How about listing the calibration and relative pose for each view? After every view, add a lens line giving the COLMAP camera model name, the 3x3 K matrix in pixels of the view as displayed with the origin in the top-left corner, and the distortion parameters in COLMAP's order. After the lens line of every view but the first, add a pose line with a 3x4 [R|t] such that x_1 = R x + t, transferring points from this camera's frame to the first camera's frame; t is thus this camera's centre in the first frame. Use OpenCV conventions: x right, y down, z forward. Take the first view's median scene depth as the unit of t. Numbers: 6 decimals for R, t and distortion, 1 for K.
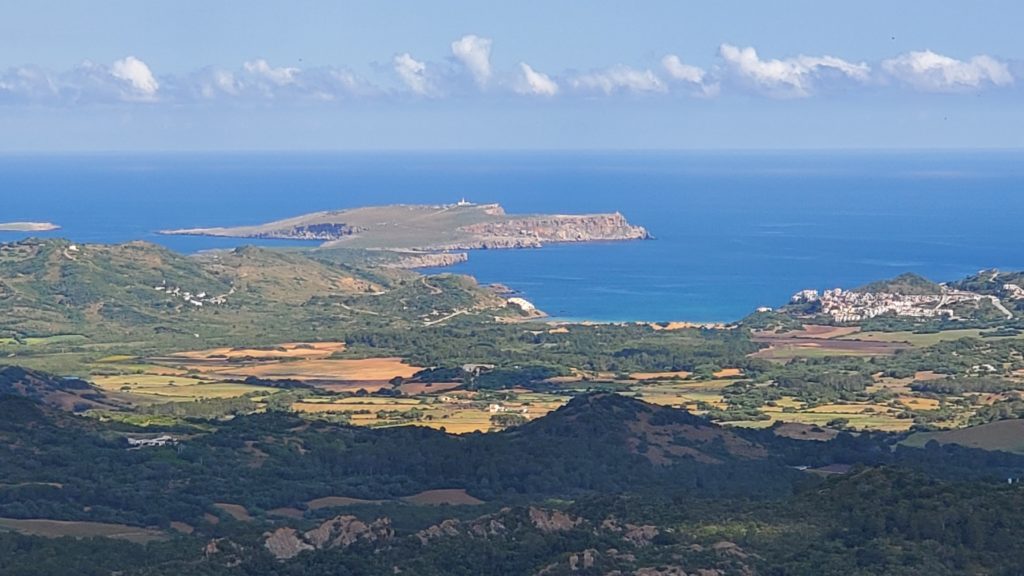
lens RADIAL K [[1464.8, 0, 516.0], [0, 1464.8, 294.7], [0, 0, 1]] dist [0.004722, 0.000000]
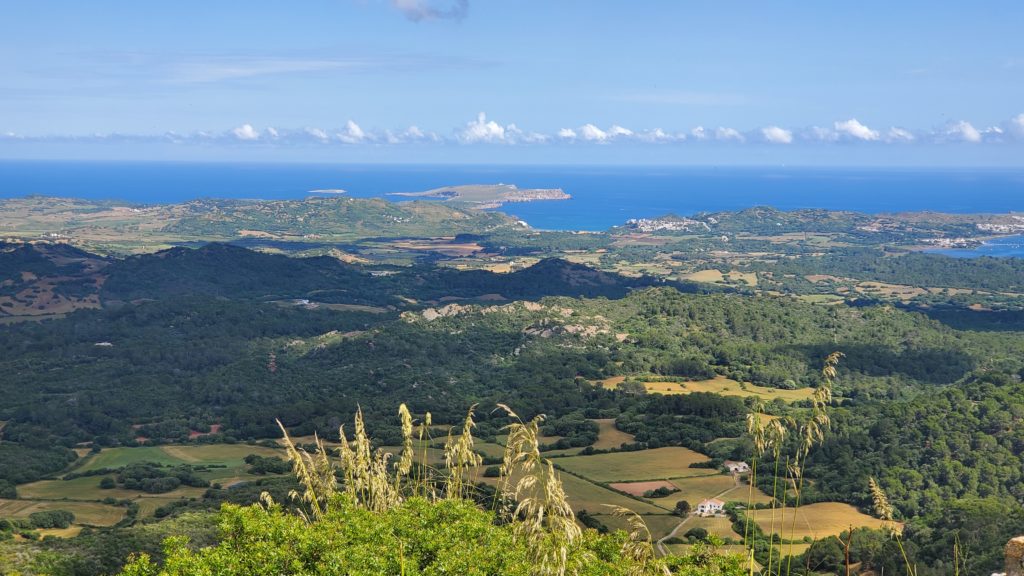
lens RADIAL K [[1464.8, 0, 517.8], [0, 1464.8, 281.2], [0, 0, 1]] dist [0.004722, 0.000000]
pose [[0.997116, 0.011220, 0.075057, -0.198706], [-0.018156, 0.995558, 0.092387, -0.131427], [-0.073687, -0.093483, 0.992890, -1.587165]]
